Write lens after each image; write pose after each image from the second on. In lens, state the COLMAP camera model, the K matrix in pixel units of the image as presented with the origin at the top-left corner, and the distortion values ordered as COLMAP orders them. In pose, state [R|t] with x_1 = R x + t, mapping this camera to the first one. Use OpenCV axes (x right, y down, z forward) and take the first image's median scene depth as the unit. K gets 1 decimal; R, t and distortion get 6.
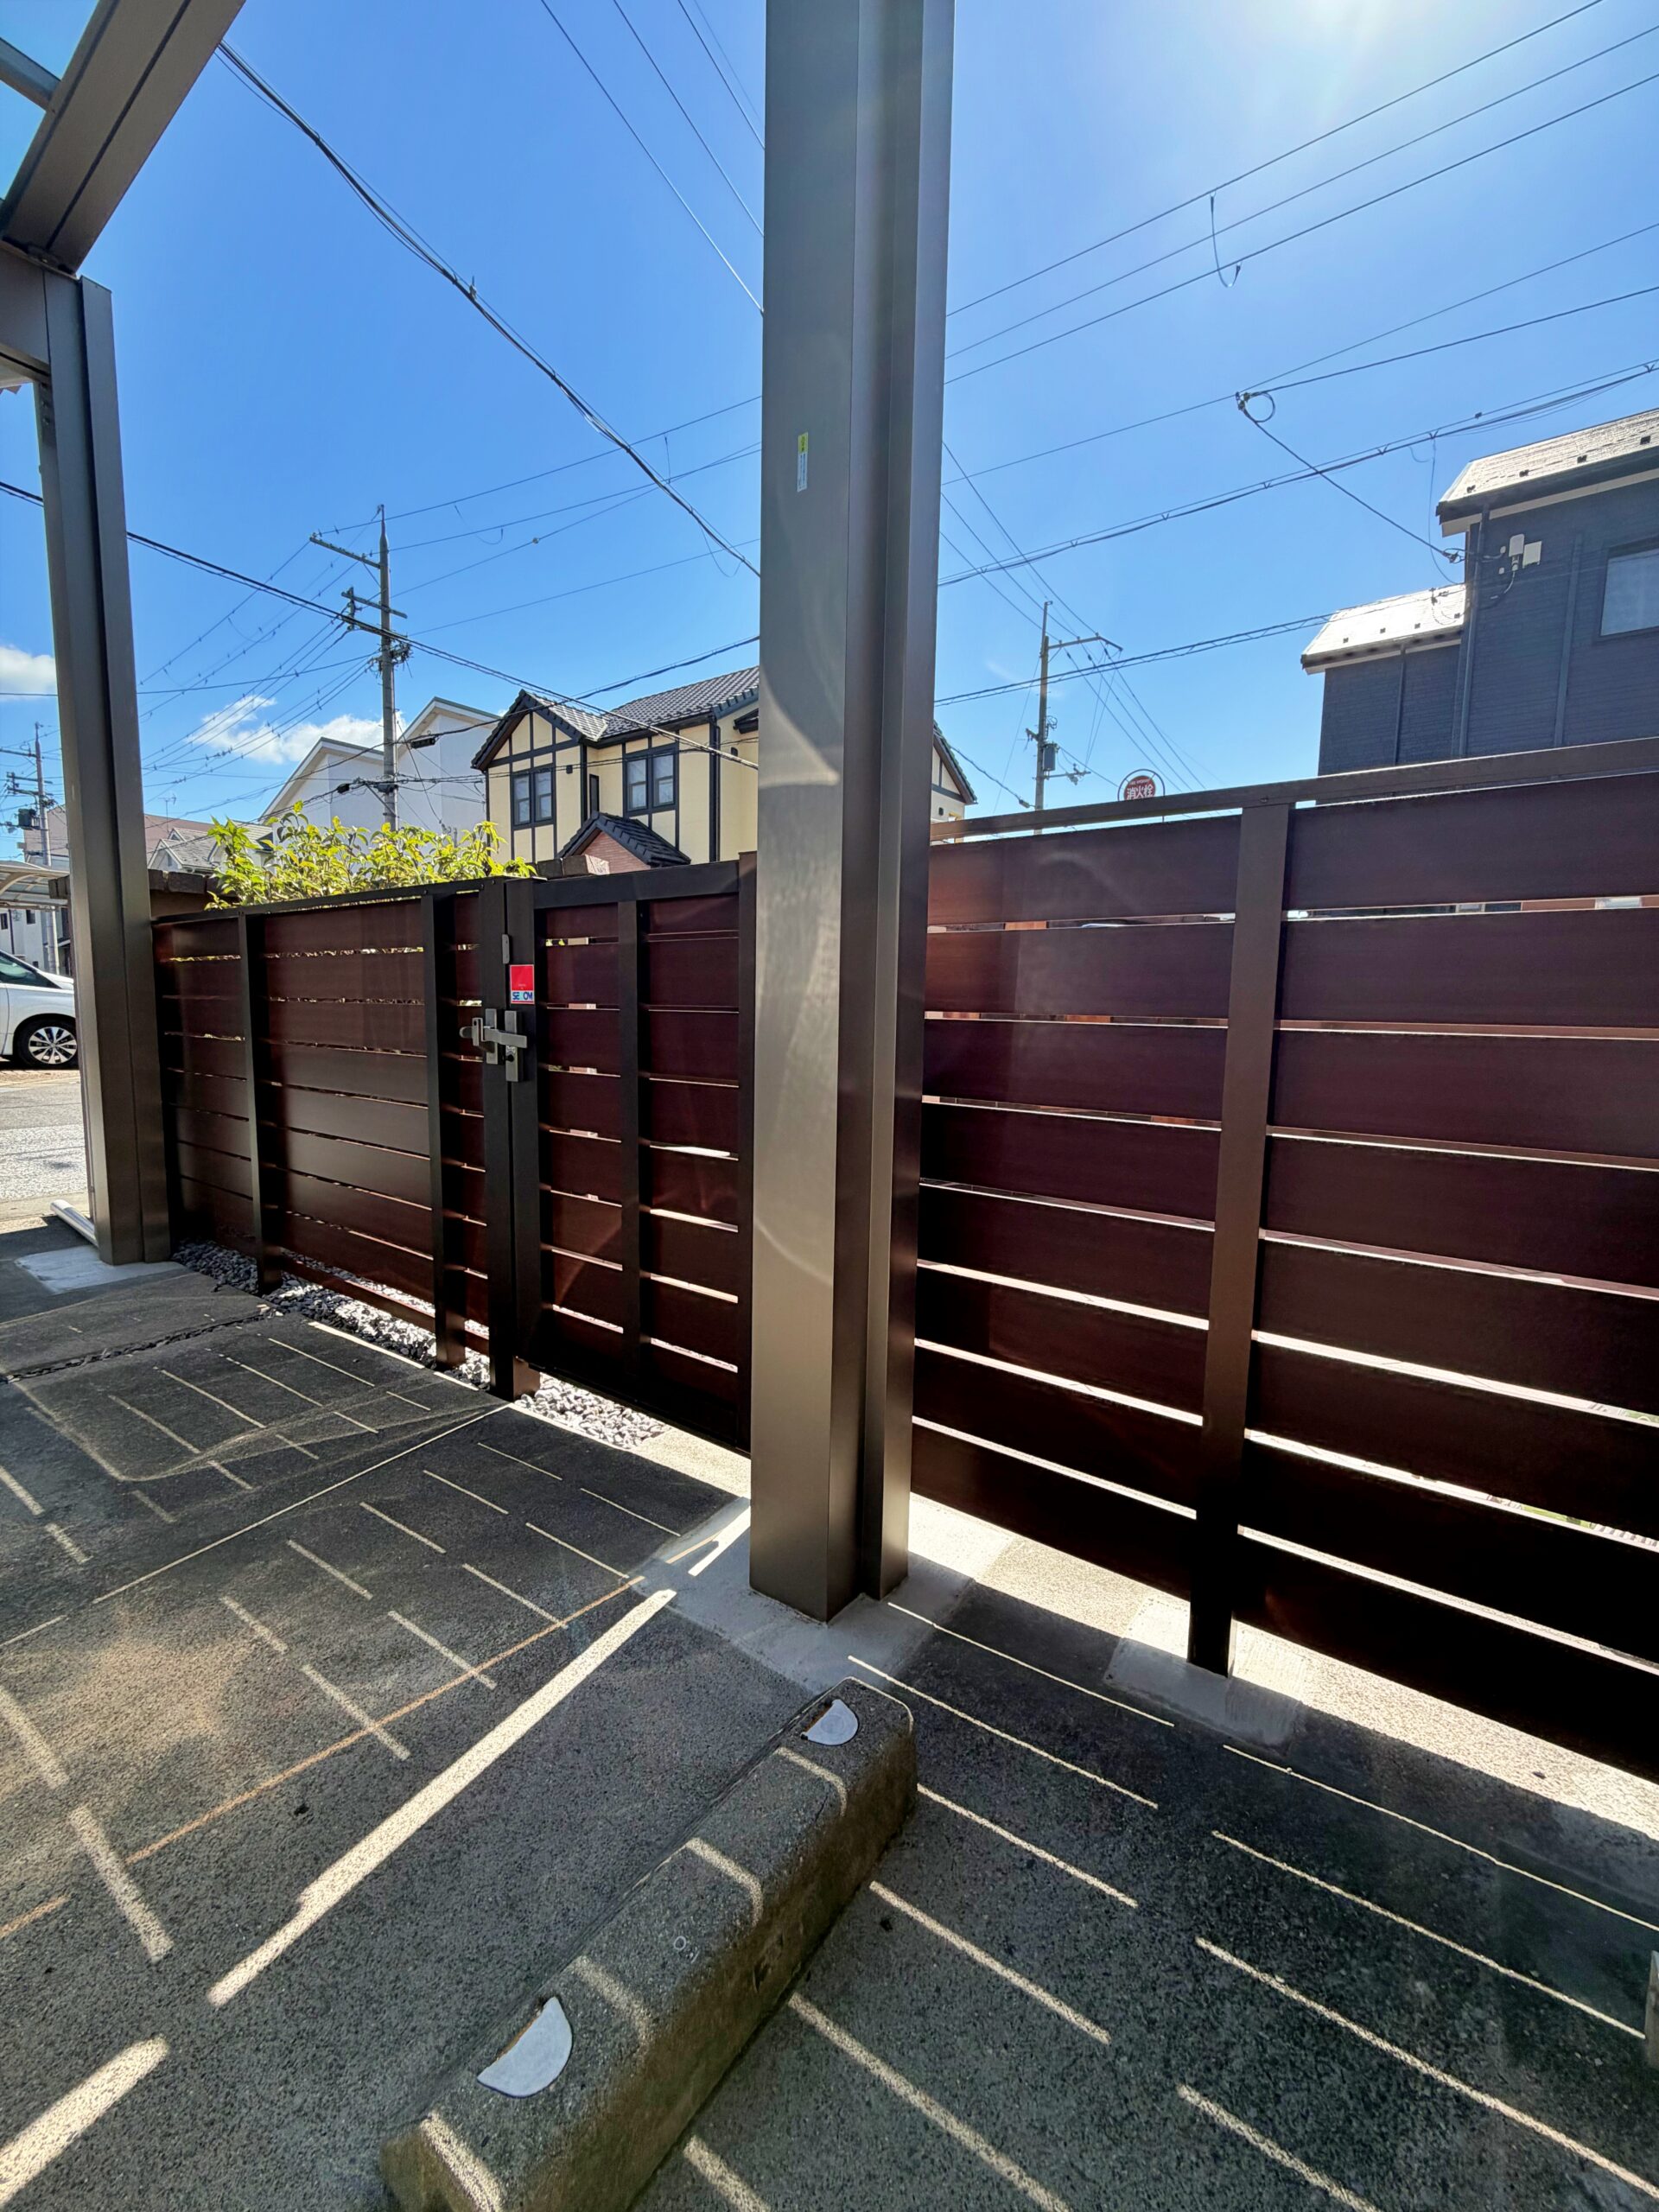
lens RADIAL K [[872.8, 0, 826.6], [0, 872.8, 1095.8], [0, 0, 1]] dist [0.001599, 0.000161]
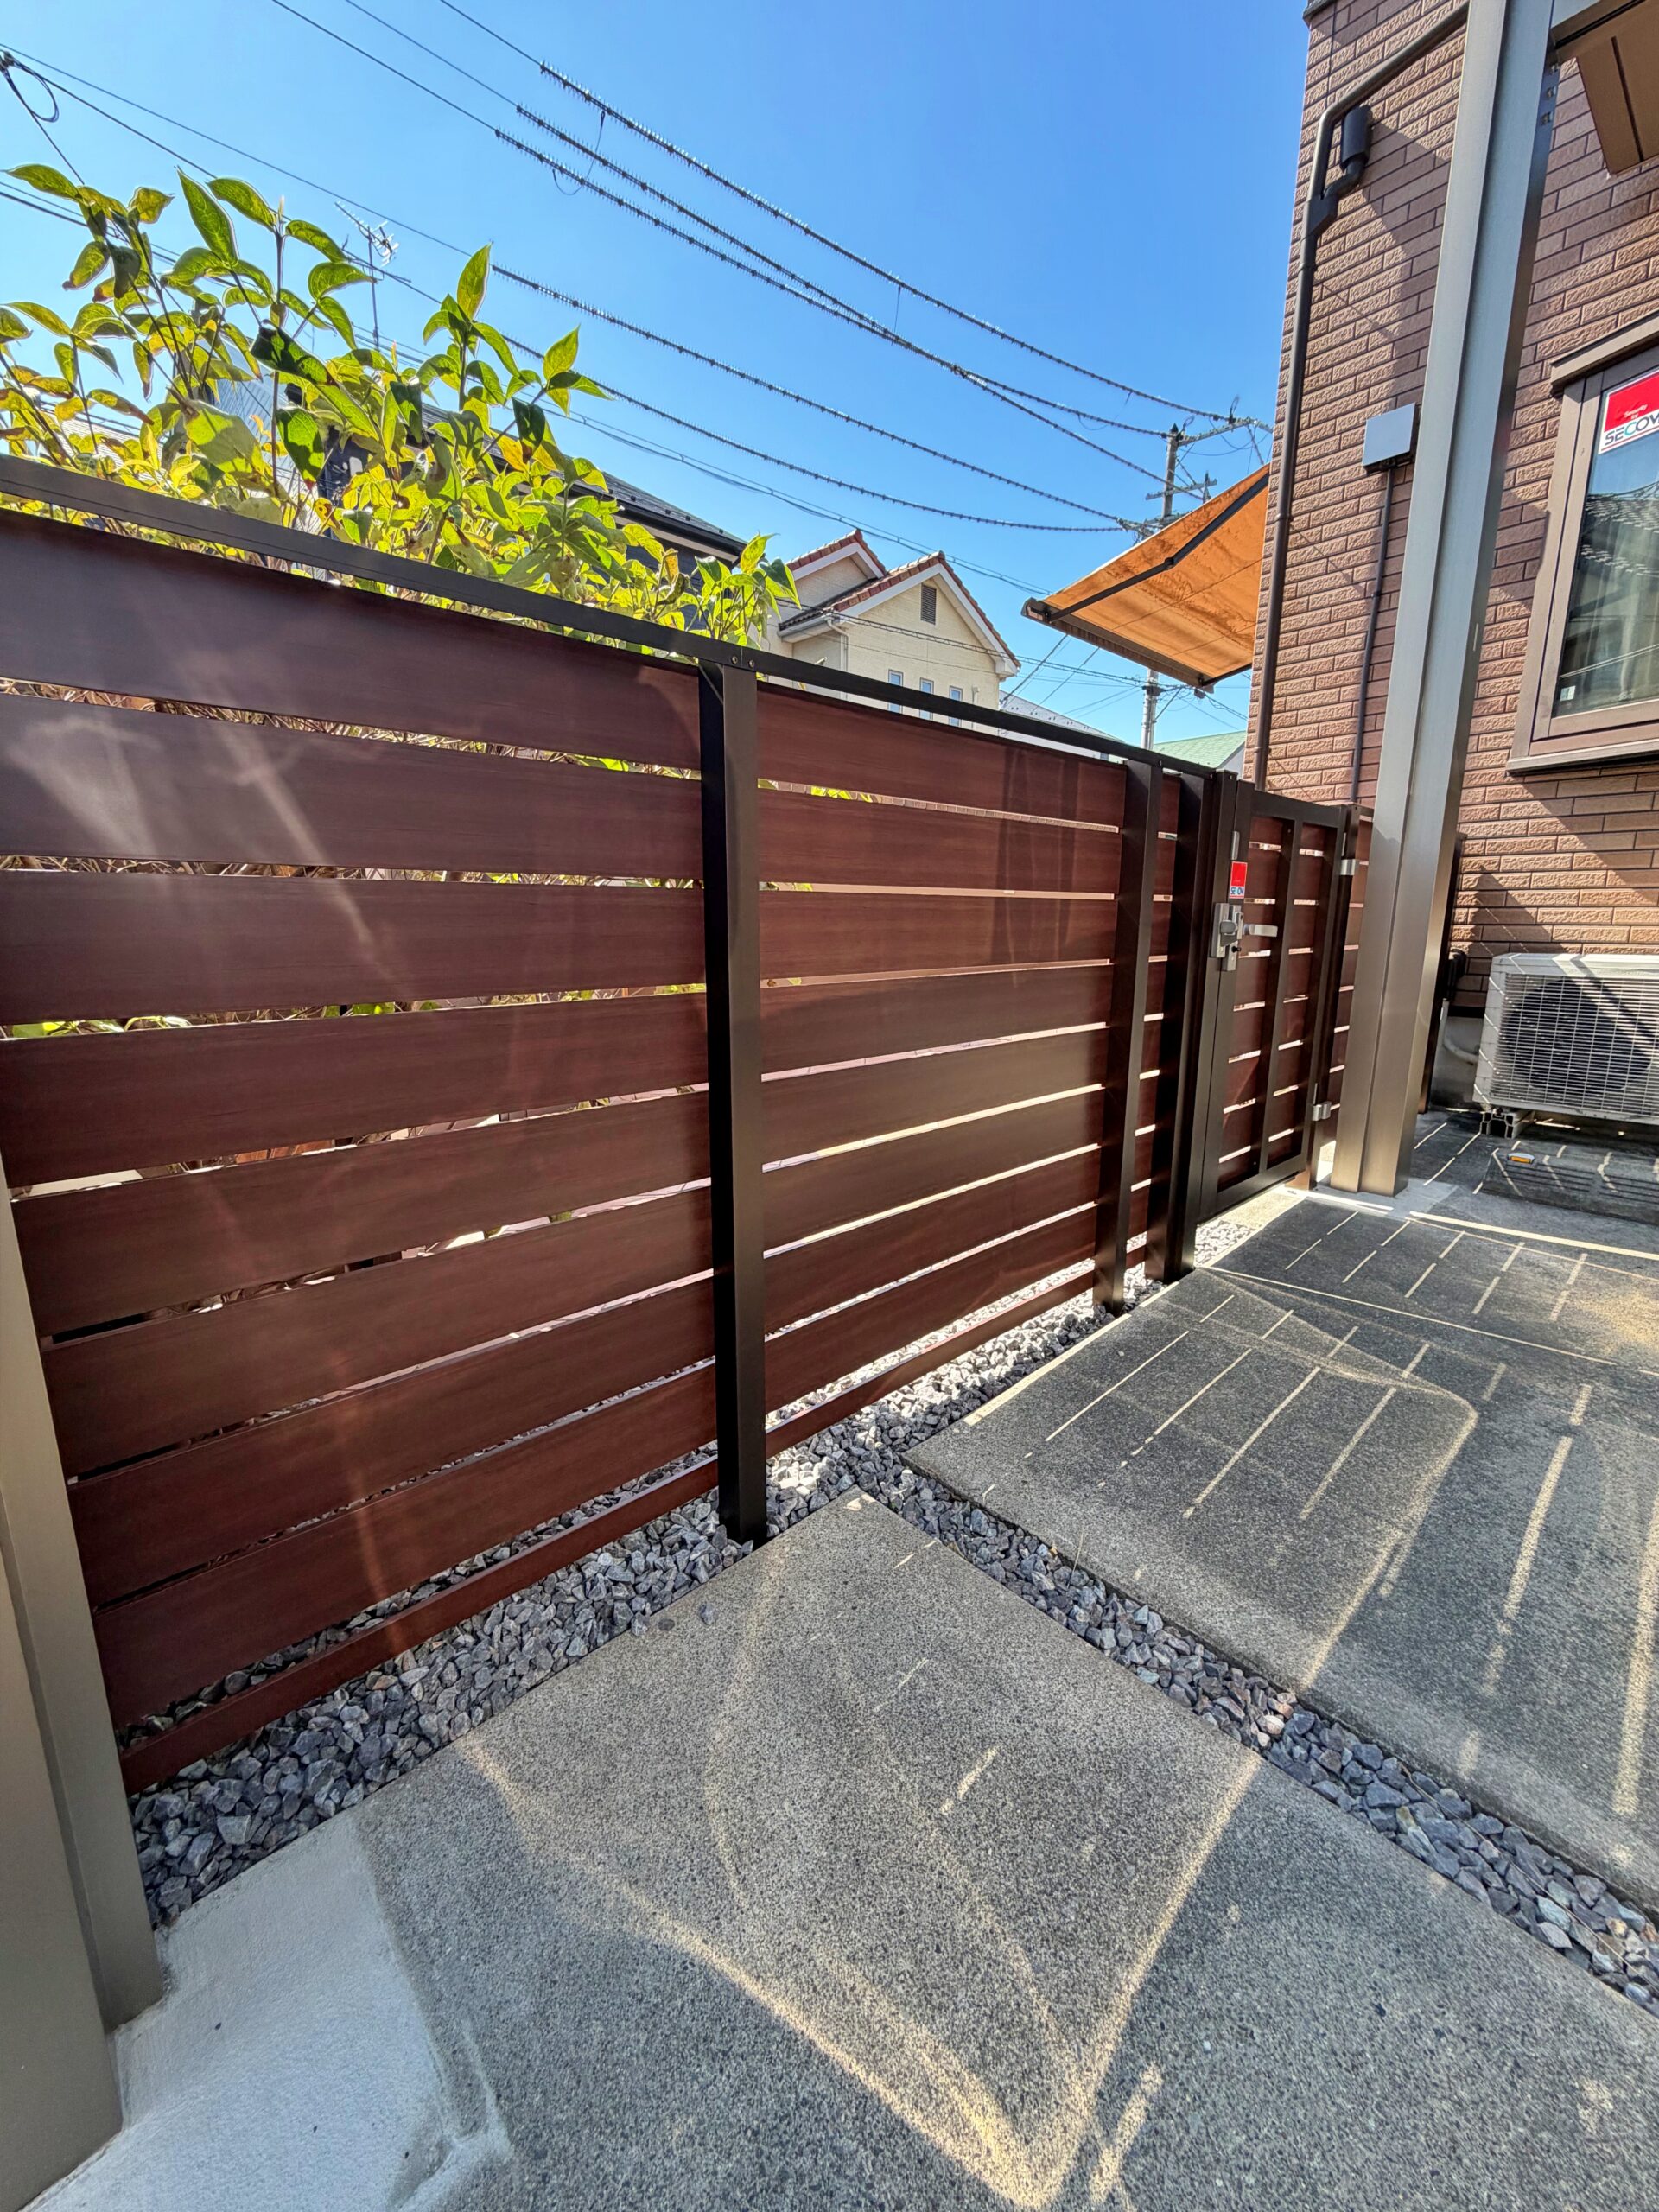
lens RADIAL K [[872.8, 0, 826.6], [0, 872.8, 1095.8], [0, 0, 1]] dist [0.001599, 0.000161]
pose [[0.200925, -0.214073, 0.955930, -1.688908], [0.104804, 0.974927, 0.196299, -0.146402], [-0.973984, 0.060744, 0.218323, 1.385535]]
